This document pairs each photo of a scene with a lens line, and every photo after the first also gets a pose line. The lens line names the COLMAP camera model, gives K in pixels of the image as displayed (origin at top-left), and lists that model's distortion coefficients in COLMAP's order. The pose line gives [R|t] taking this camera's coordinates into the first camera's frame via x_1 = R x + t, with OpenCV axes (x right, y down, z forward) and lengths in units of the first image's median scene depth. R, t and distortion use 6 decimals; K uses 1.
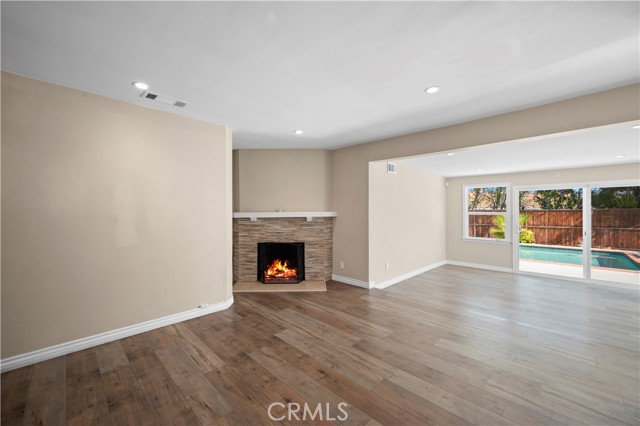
lens RADIAL K [[254.9, 0, 318.8], [0, 254.9, 211.1], [0, 0, 1]] dist [-0.000068, 0.000099]
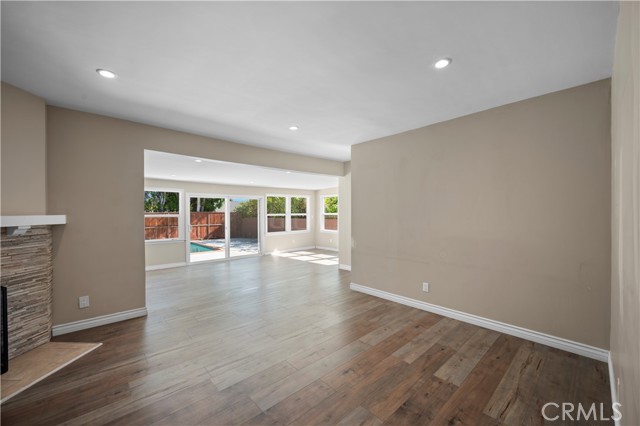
lens RADIAL K [[253.7, 0, 320.0], [0, 253.7, 213.0], [0, 0, 1]] dist [-0.002073, -0.000345]
pose [[0.054458, 0.000039, 0.998516, -0.486949], [0.005622, 0.999984, -0.000346, 0.001263], [-0.998500, 0.005633, 0.054457, 0.392529]]
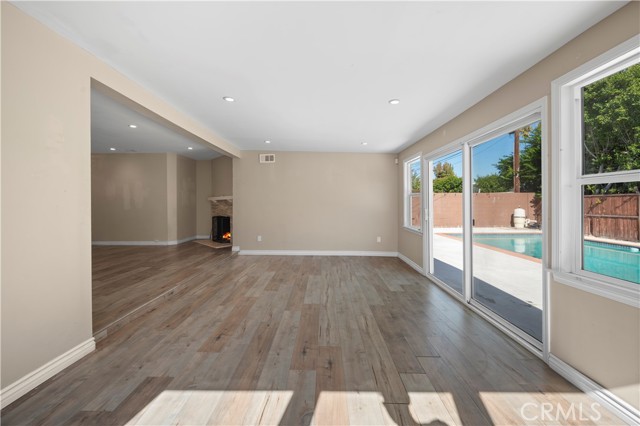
lens RADIAL K [[256.8, 0, 317.1], [0, 256.8, 202.9], [0, 0, 1]] dist [0.000562, -0.000023]
pose [[0.687251, -0.001851, -0.726418, 1.374924], [0.004081, 0.999991, 0.001313, 0.043592], [0.726409, -0.003867, 0.687252, 0.348105]]
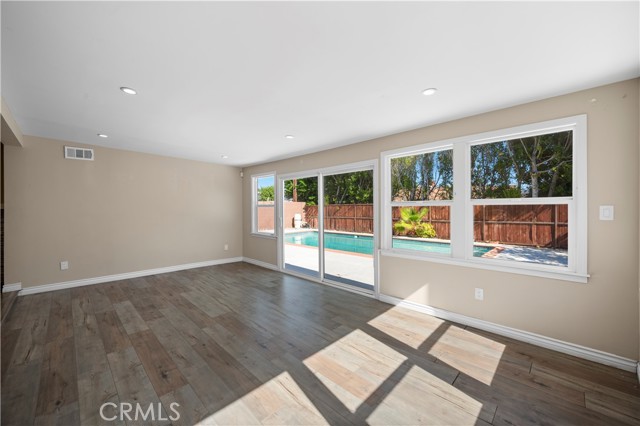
lens RADIAL K [[252.8, 0, 319.3], [0, 252.8, 208.7], [0, 0, 1]] dist [-0.000002, -0.000151]
pose [[0.999979, -0.004743, 0.004428, 1.146533], [0.004715, 0.999968, 0.006488, 0.020674], [-0.004459, -0.006467, 0.999969, 0.127735]]
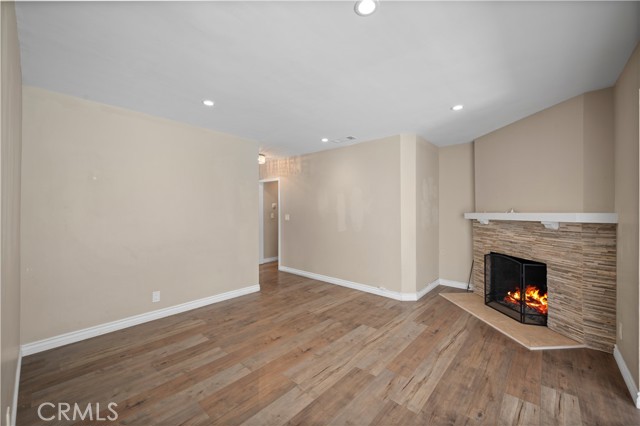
lens RADIAL K [[252.8, 0, 319.3], [0, 252.8, 208.7], [0, 0, 1]] dist [-0.000002, -0.000151]
pose [[0.046164, -0.006301, -0.998914, 0.517758], [-0.000174, 0.999980, -0.006315, -0.003071], [0.998934, 0.000465, 0.046162, 0.437509]]
